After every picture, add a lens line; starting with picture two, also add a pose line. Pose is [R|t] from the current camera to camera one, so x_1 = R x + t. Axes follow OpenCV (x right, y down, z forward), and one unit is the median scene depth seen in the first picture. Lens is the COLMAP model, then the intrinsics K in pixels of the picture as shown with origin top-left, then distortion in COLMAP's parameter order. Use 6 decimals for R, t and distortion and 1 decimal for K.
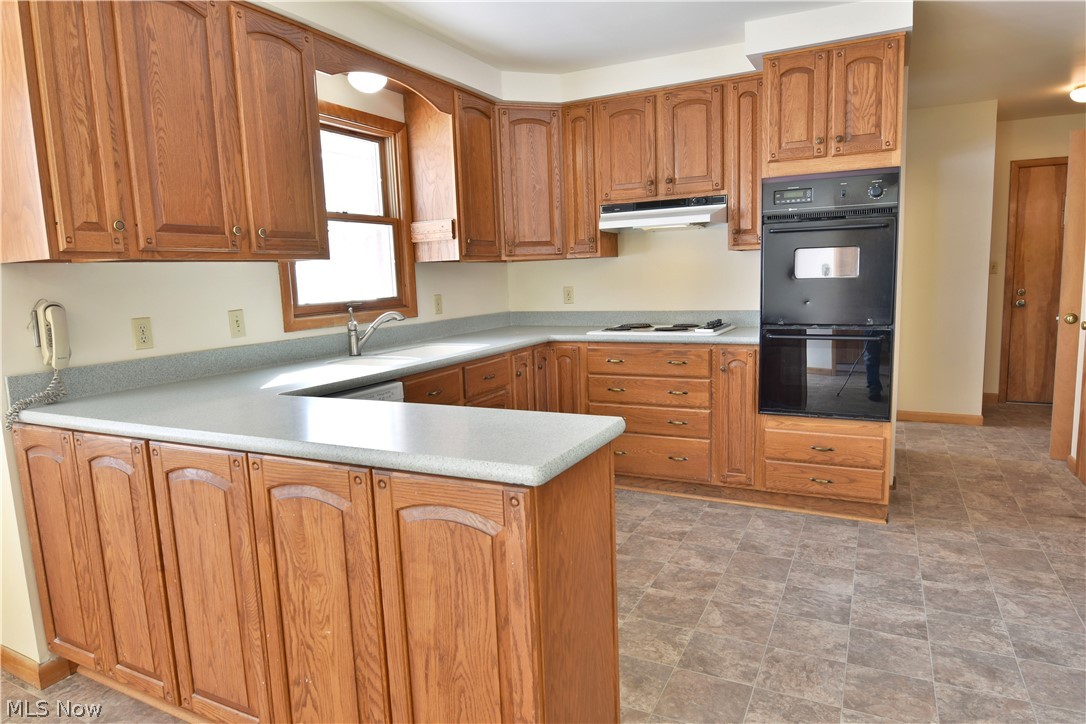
lens RADIAL K [[662.5, 0, 544.2], [0, 662.5, 361.8], [0, 0, 1]] dist [-0.018476, -0.002591]
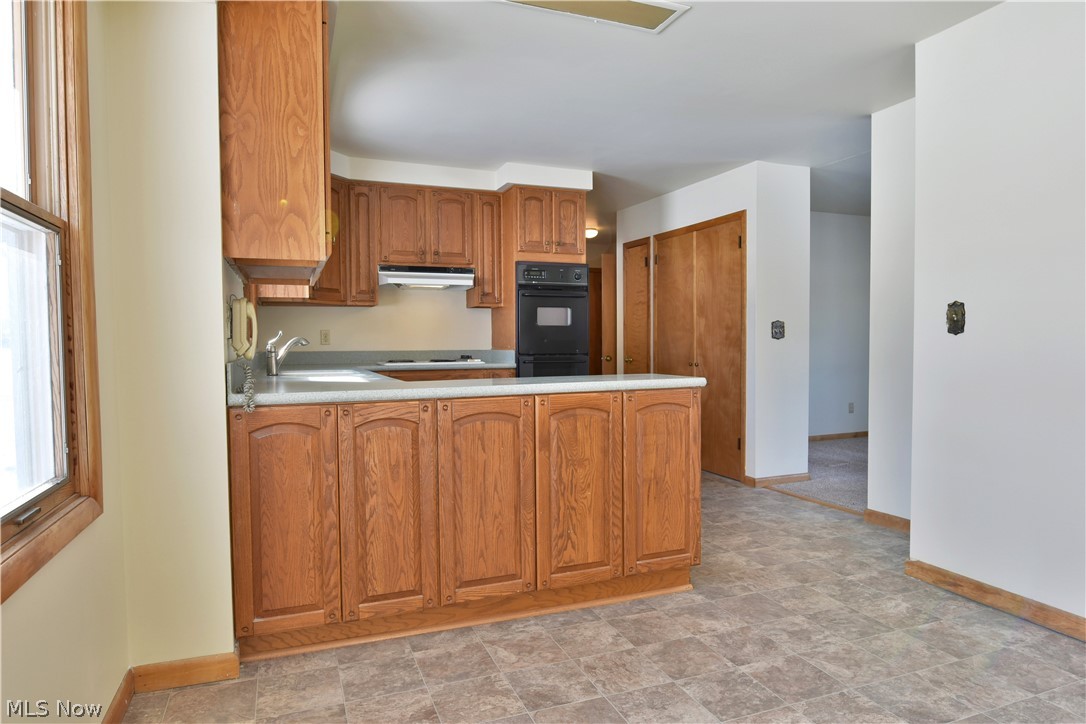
lens RADIAL K [[662.5, 0, 547.3], [0, 662.5, 359.4], [0, 0, 1]] dist [-0.018476, -0.002591]
pose [[0.660980, 0.010586, 0.750329, -0.891612], [0.080092, 0.993194, -0.084567, 0.102134], [-0.746117, 0.115992, 0.655633, -0.056983]]
